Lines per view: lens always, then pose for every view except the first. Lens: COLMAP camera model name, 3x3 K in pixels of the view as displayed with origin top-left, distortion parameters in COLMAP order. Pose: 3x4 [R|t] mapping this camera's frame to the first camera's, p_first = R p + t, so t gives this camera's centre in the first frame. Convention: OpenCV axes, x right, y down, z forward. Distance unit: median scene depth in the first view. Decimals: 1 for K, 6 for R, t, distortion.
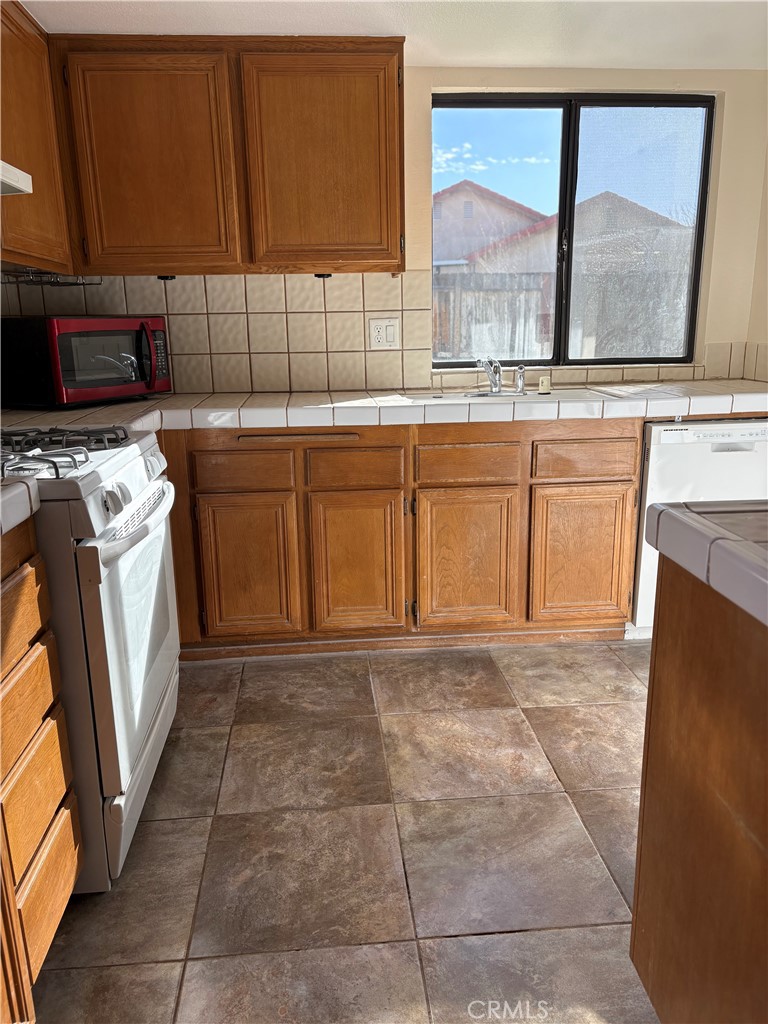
lens RADIAL K [[780.3, 0, 374.9], [0, 780.3, 516.7], [0, 0, 1]] dist [0.014751, -0.002961]
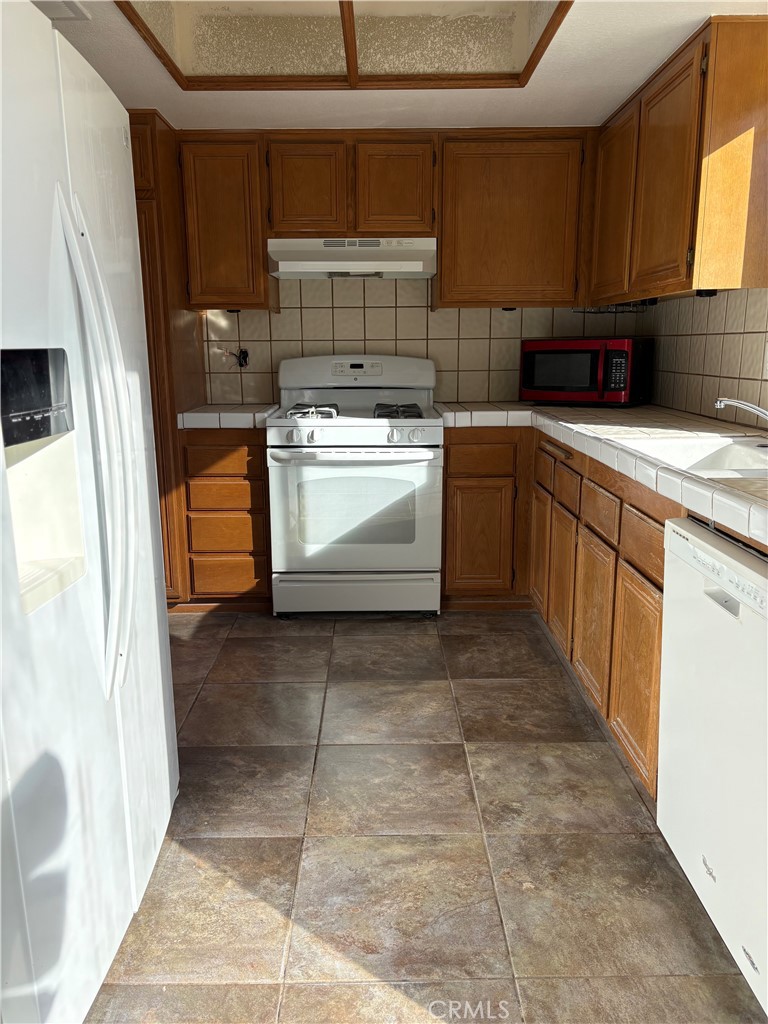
lens RADIAL K [[780.3, 0, 386.1], [0, 780.3, 510.0], [0, 0, 1]] dist [0.014751, -0.002961]
pose [[-0.070401, 0.227624, -0.971201, 1.437318], [-0.248886, 0.938816, 0.238076, -0.314702], [0.965971, 0.258479, -0.009441, 1.130969]]
